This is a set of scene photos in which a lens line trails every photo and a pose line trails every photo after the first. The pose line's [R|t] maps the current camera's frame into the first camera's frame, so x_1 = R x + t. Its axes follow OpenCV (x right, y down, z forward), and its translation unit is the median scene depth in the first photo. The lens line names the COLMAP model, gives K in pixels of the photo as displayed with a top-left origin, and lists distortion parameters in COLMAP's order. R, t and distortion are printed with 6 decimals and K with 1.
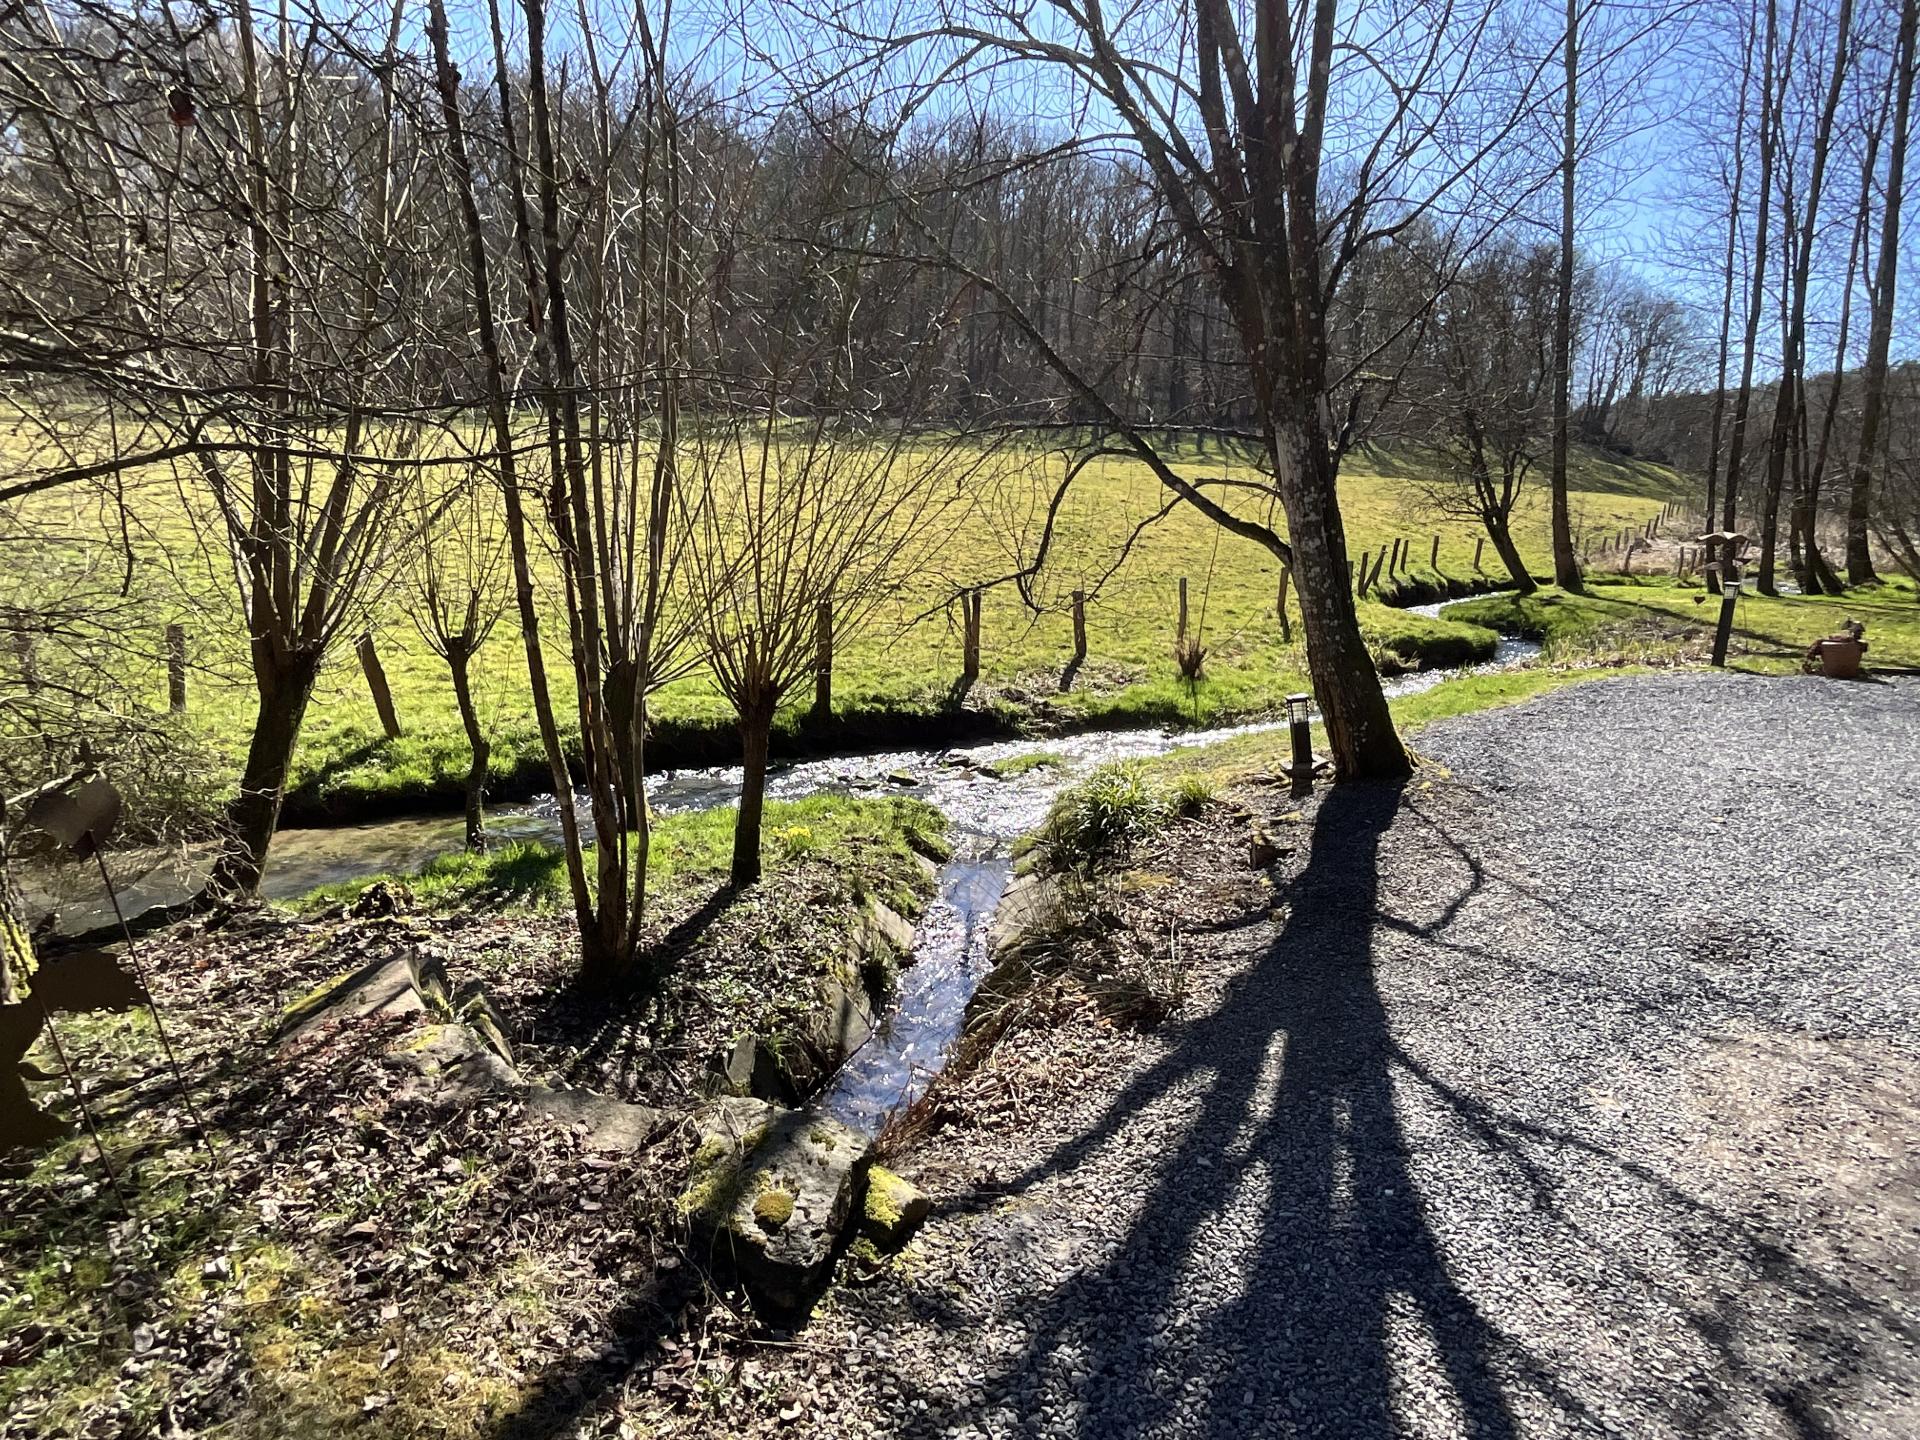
lens RADIAL K [[1005.4, 0, 960.0], [0, 1005.4, 720.0], [0, 0, 1]] dist [0.001302, 0.001033]
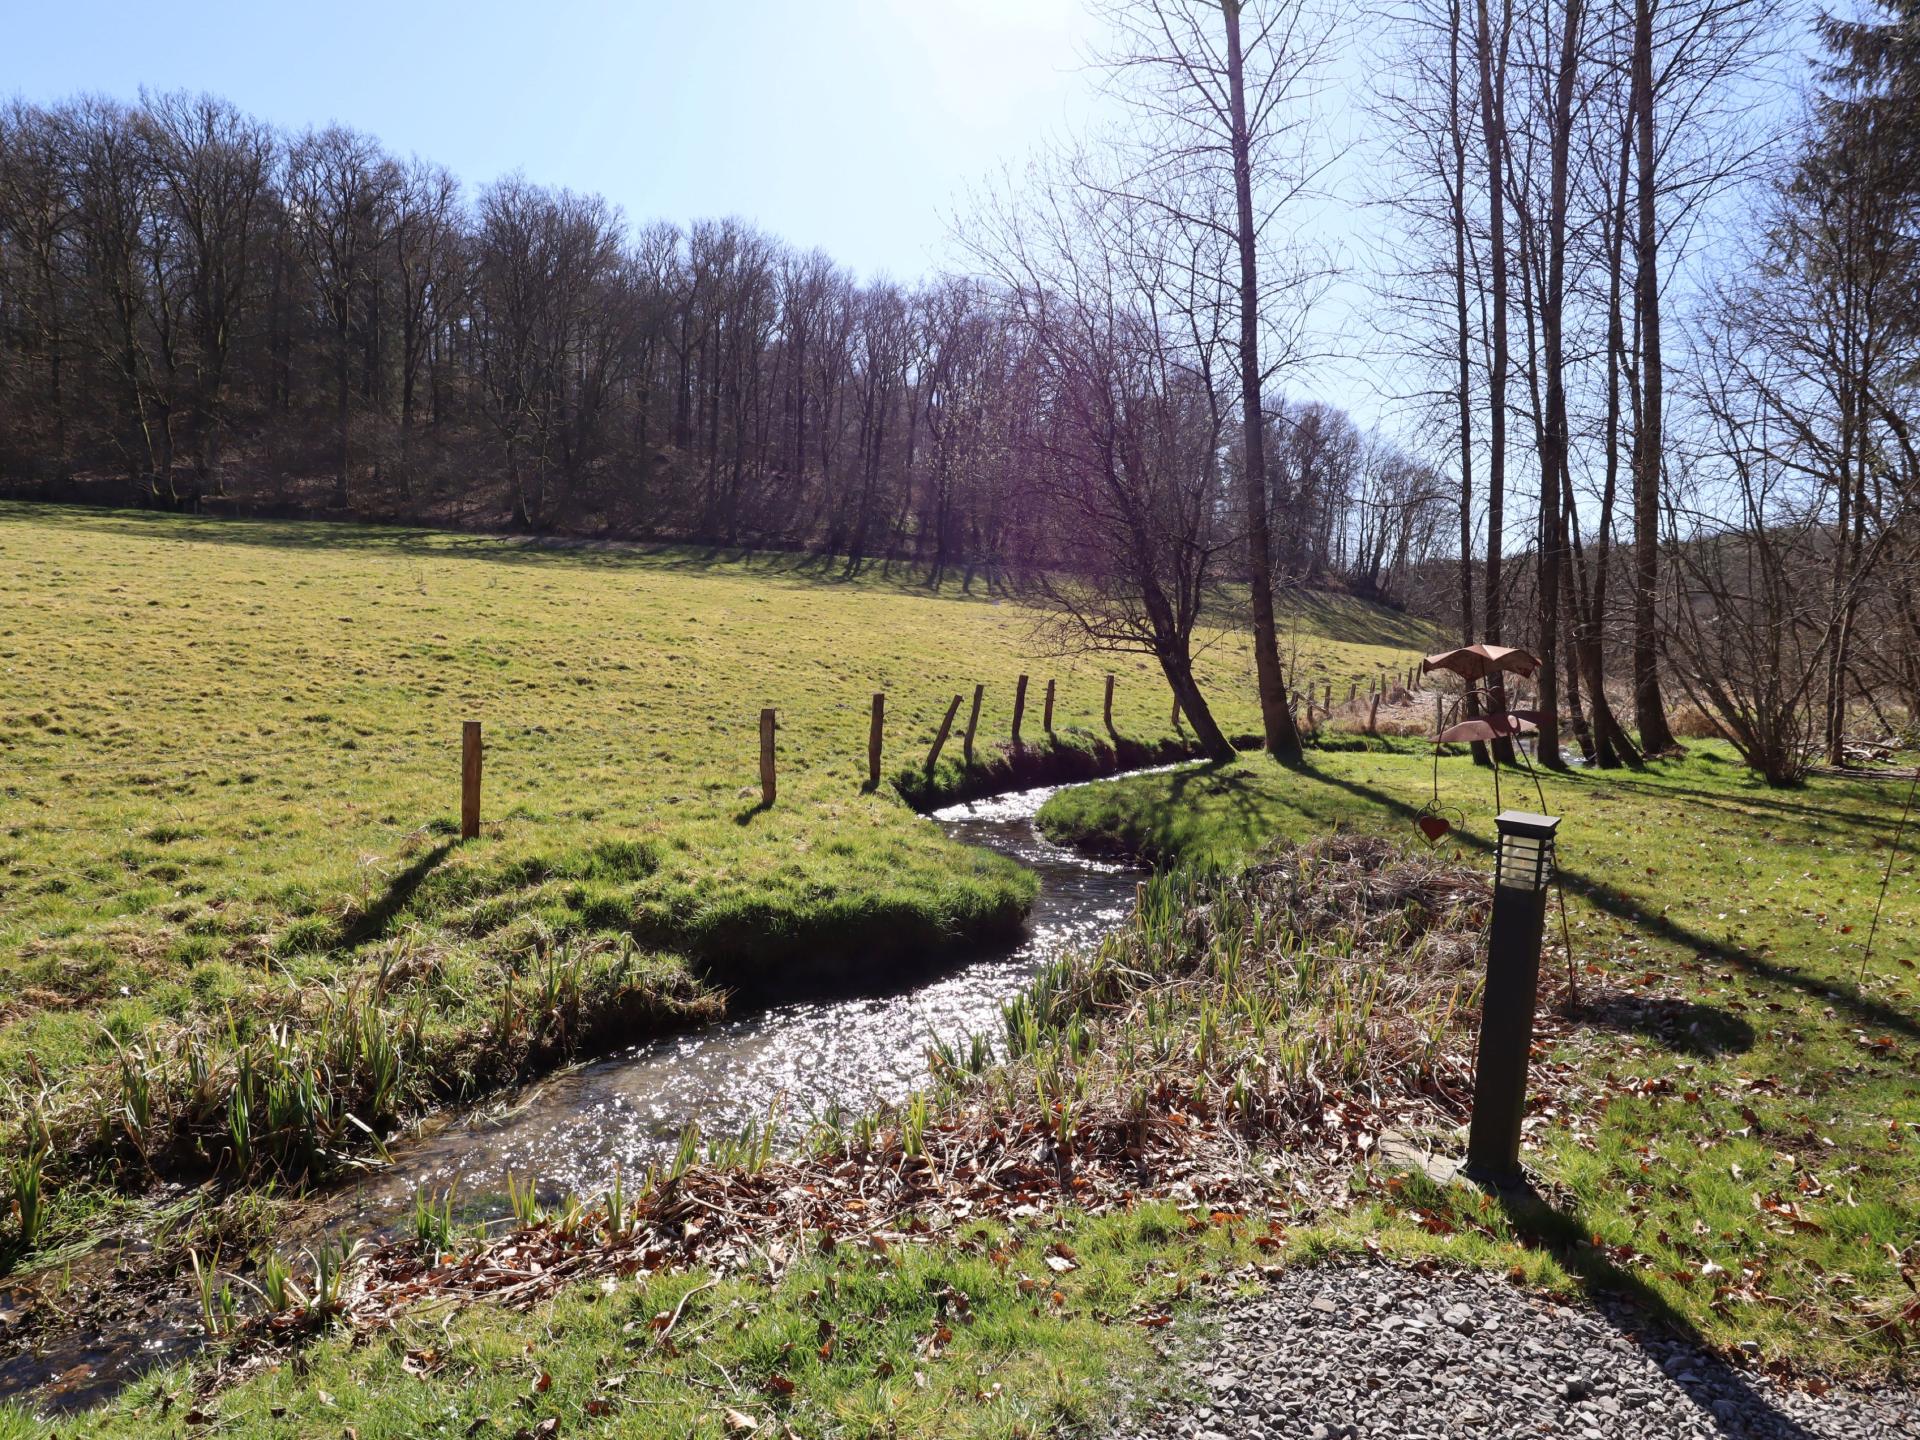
lens RADIAL K [[1071.3, 0, 960.0], [0, 1071.3, 720.0], [0, 0, 1]] dist [-0.003461, -0.000971]
pose [[0.983927, 0.012770, 0.178111, 0.243132], [0.013349, 0.989388, -0.144681, -0.049733], [-0.178069, 0.144733, 0.973316, 0.316345]]
